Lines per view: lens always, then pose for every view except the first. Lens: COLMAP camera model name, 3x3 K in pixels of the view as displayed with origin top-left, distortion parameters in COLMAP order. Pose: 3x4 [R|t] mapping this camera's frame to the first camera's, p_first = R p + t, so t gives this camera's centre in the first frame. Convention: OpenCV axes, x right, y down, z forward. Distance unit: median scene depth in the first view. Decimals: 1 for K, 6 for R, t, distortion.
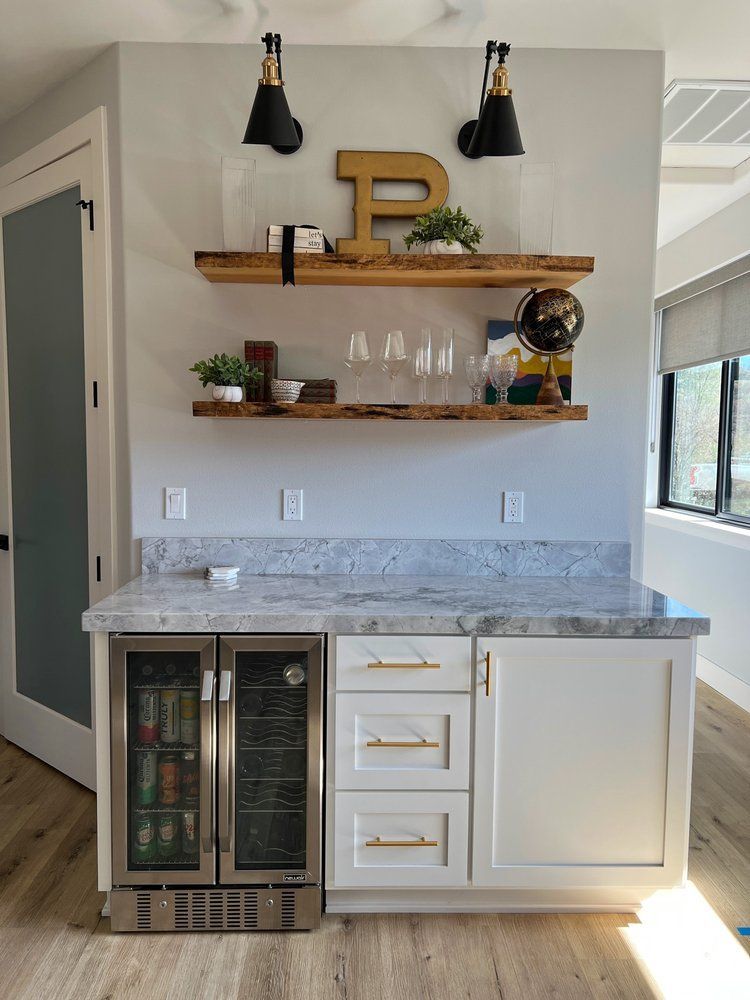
lens RADIAL K [[747.3, 0, 371.5], [0, 747.3, 498.3], [0, 0, 1]] dist [0.071766, -0.066920]
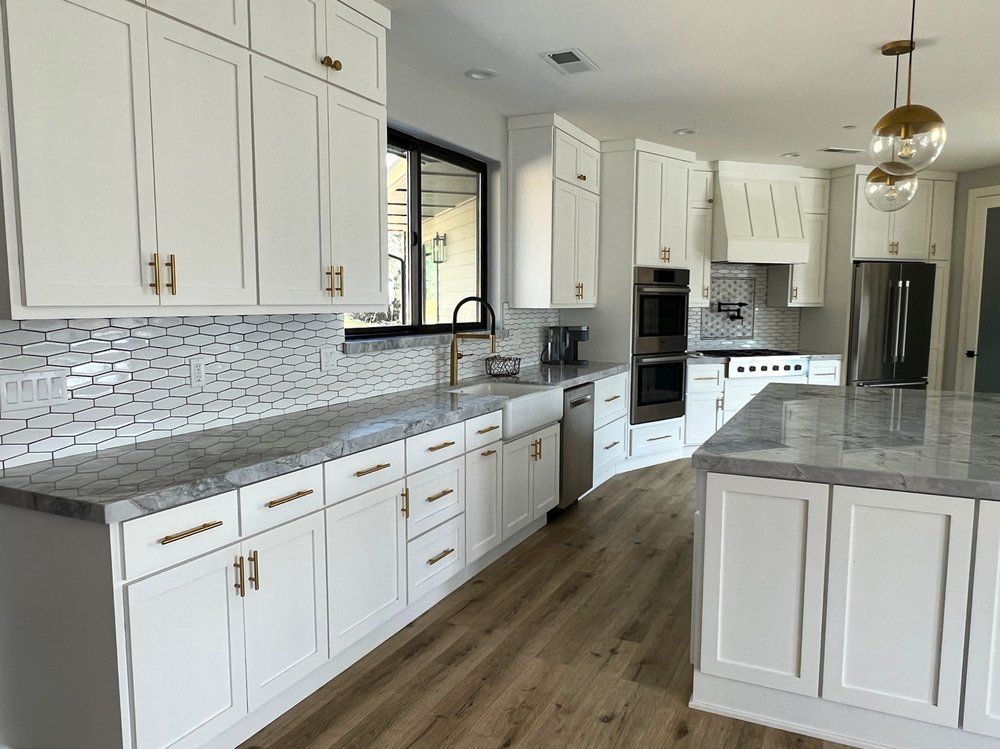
lens RADIAL K [[727.6, 0, 502.2], [0, 727.6, 380.9], [0, 0, 1]] dist [0.006403, 0.005636]
pose [[0.889108, 0.043576, -0.455617, -1.022729], [-0.029664, 0.998851, 0.037645, 0.136189], [0.456734, -0.019955, 0.889379, -2.149338]]
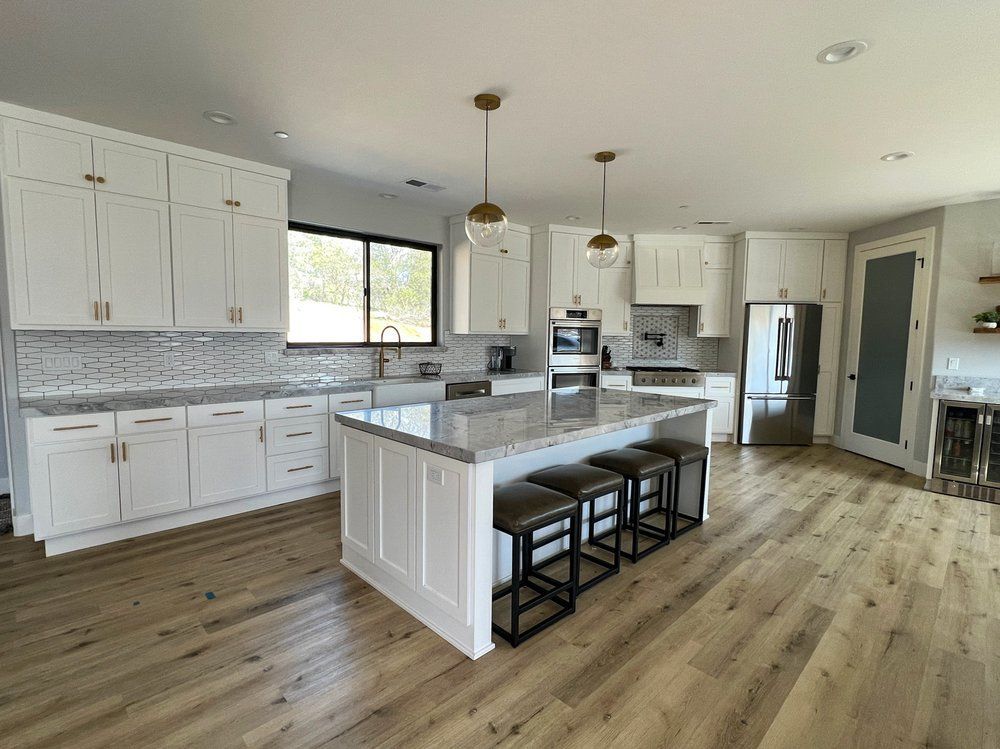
lens RADIAL K [[488.9, 0, 496.0], [0, 488.9, 374.5], [0, 0, 1]] dist [-0.001161, 0.002159]
pose [[0.679112, 0.064109, -0.731229, -0.093882], [-0.064168, 0.997550, 0.027864, 0.116496], [0.731224, 0.027999, 0.681562, -1.633505]]
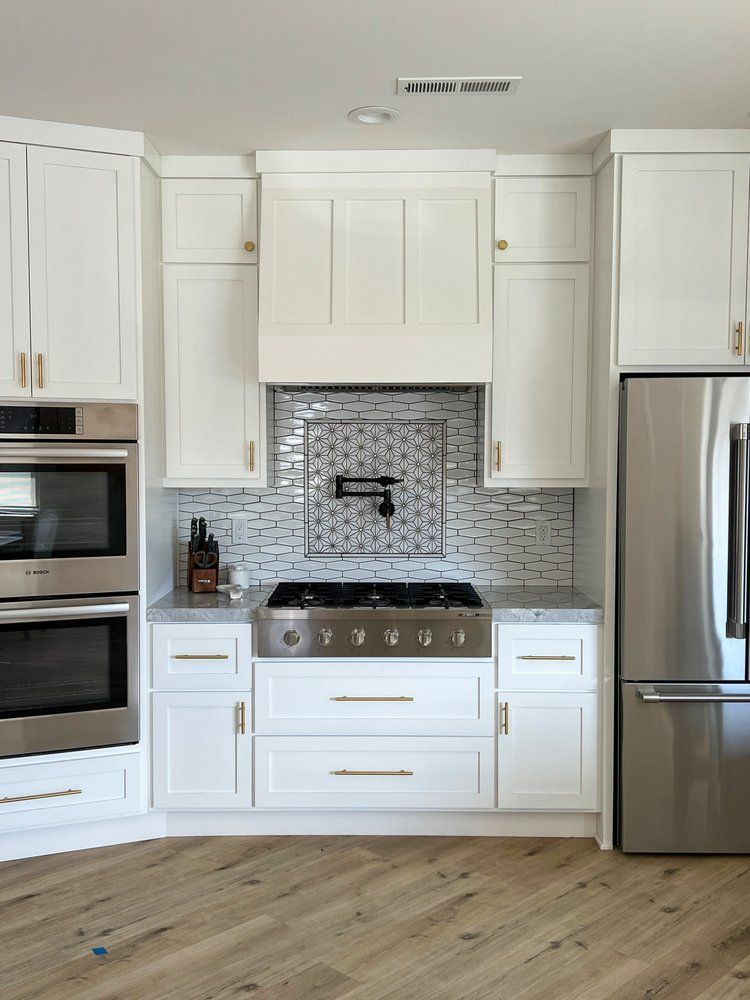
lens RADIAL K [[997.8, 0, 366.8], [0, 997.8, 509.0], [0, 0, 1]] dist [0.059188, 0.000000]
pose [[0.683610, 0.035791, -0.728969, -0.231728], [-0.049736, 0.998760, 0.002396, -0.048510], [0.728150, 0.034618, 0.684543, -0.258185]]
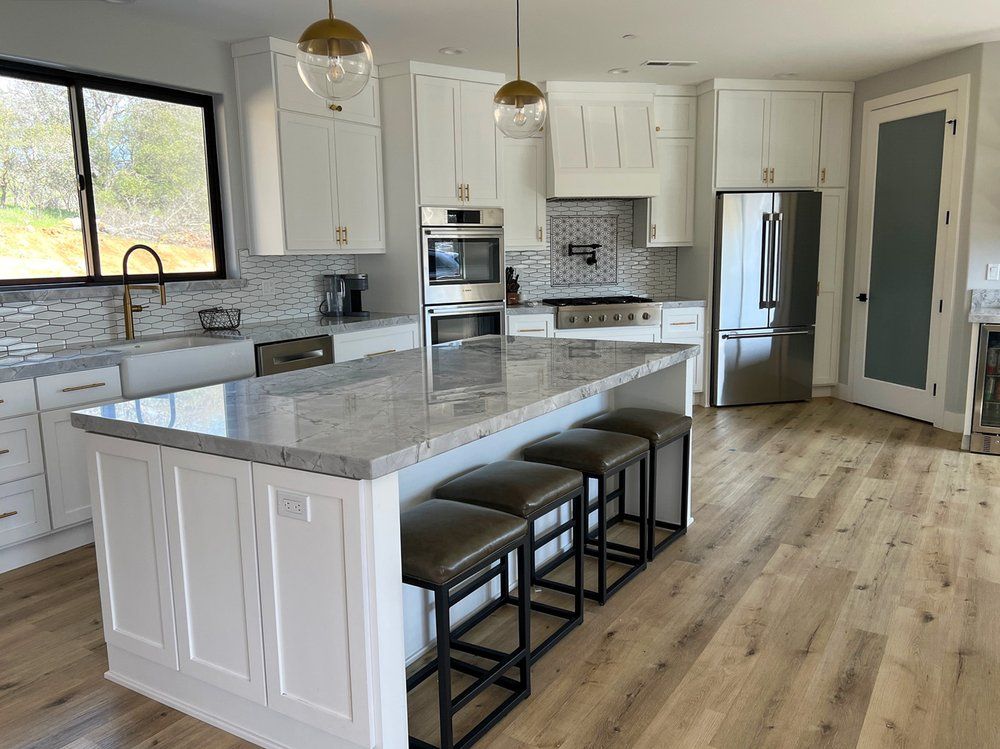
lens RADIAL K [[795.0, 0, 499.5], [0, 795.0, 377.7], [0, 0, 1]] dist [0.078751, -0.087378]
pose [[0.834614, 0.064876, -0.547002, -0.181450], [-0.015506, 0.995414, 0.094400, 0.114788], [0.550618, -0.070306, 0.831792, -1.675336]]
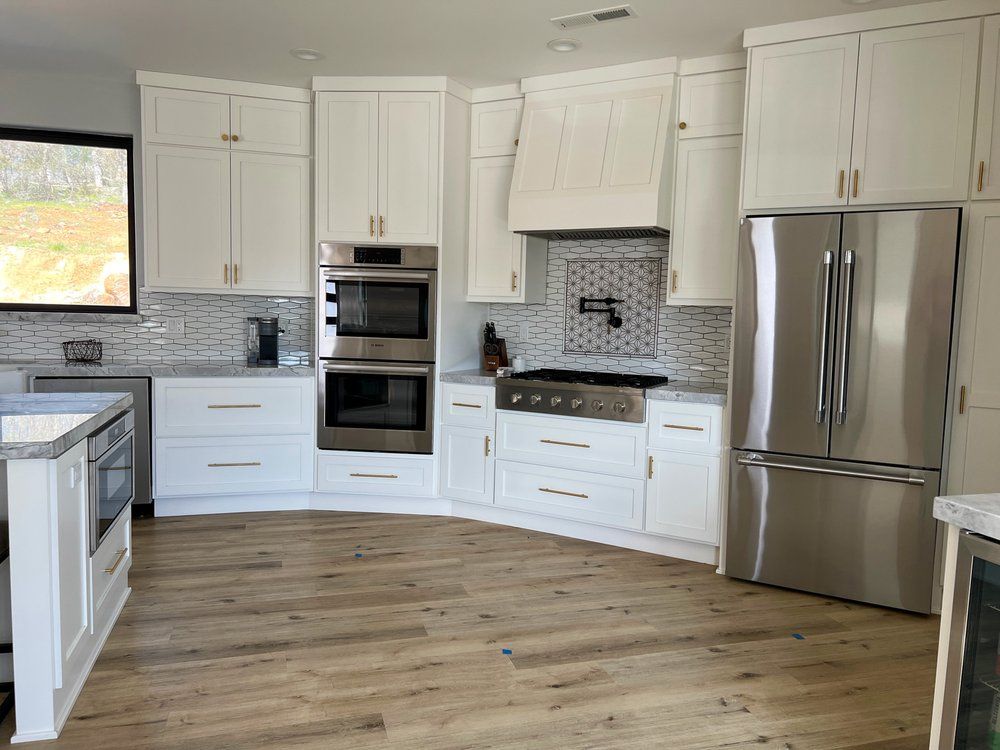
lens RADIAL K [[747.3, 0, 496.9], [0, 747.3, 373.3], [0, 0, 1]] dist [0.071766, -0.066920]
pose [[0.257852, 0.081140, -0.962771, 0.282472], [-0.097812, 0.993540, 0.057537, 0.006513], [0.961221, 0.079334, 0.264123, 0.226560]]
